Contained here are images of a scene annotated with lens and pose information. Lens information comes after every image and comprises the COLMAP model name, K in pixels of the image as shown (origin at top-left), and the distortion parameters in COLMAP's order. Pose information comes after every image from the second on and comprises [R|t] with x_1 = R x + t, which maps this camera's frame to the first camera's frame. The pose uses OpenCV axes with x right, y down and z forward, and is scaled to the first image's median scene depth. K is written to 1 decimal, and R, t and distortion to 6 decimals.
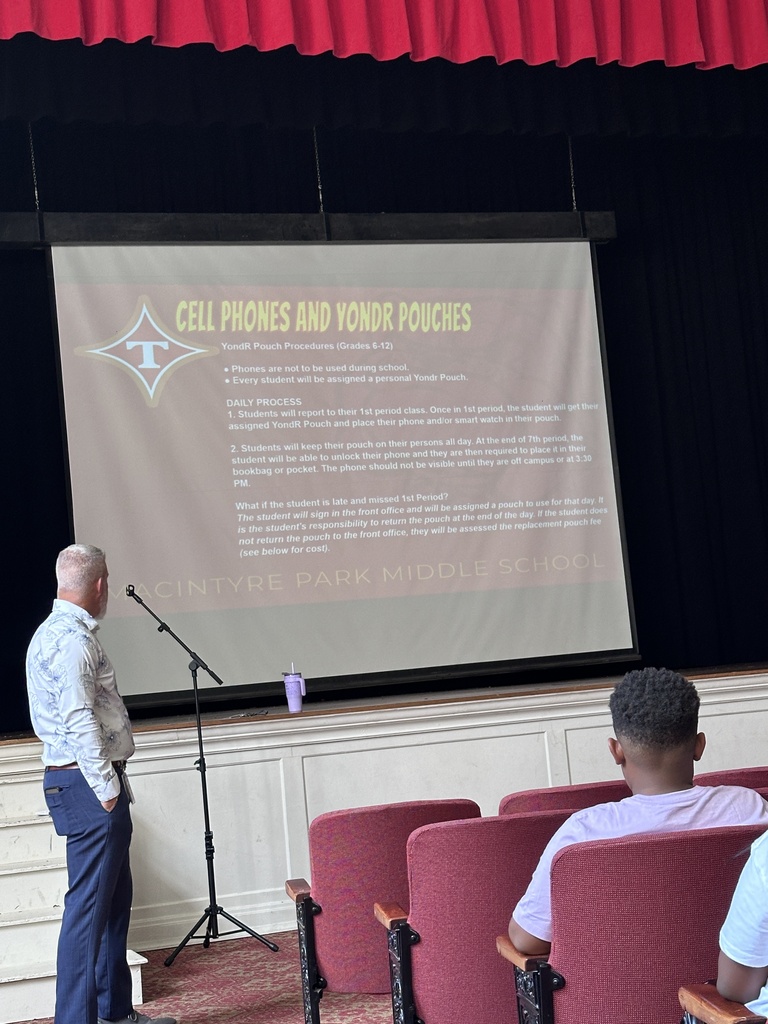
lens RADIAL K [[1770.8, 0, 383.6], [0, 1770.8, 496.4], [0, 0, 1]] dist [0.083614, 0.000000]
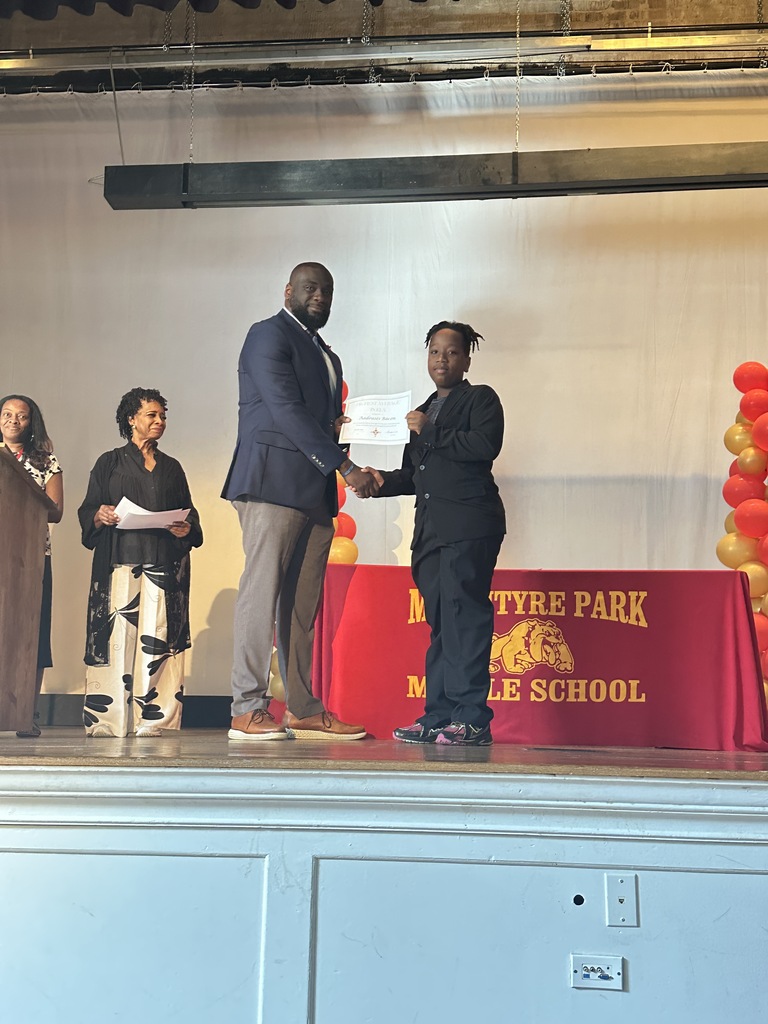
lens RADIAL K [[1201.1, 0, 364.7], [0, 1201.1, 510.5], [0, 0, 1]] dist [0.069062, 0.000000]
pose [[0.910843, 0.032088, -0.411504, 0.233332], [-0.061771, 0.996343, -0.059035, 0.063582], [0.408105, 0.079191, 0.909494, 0.729957]]
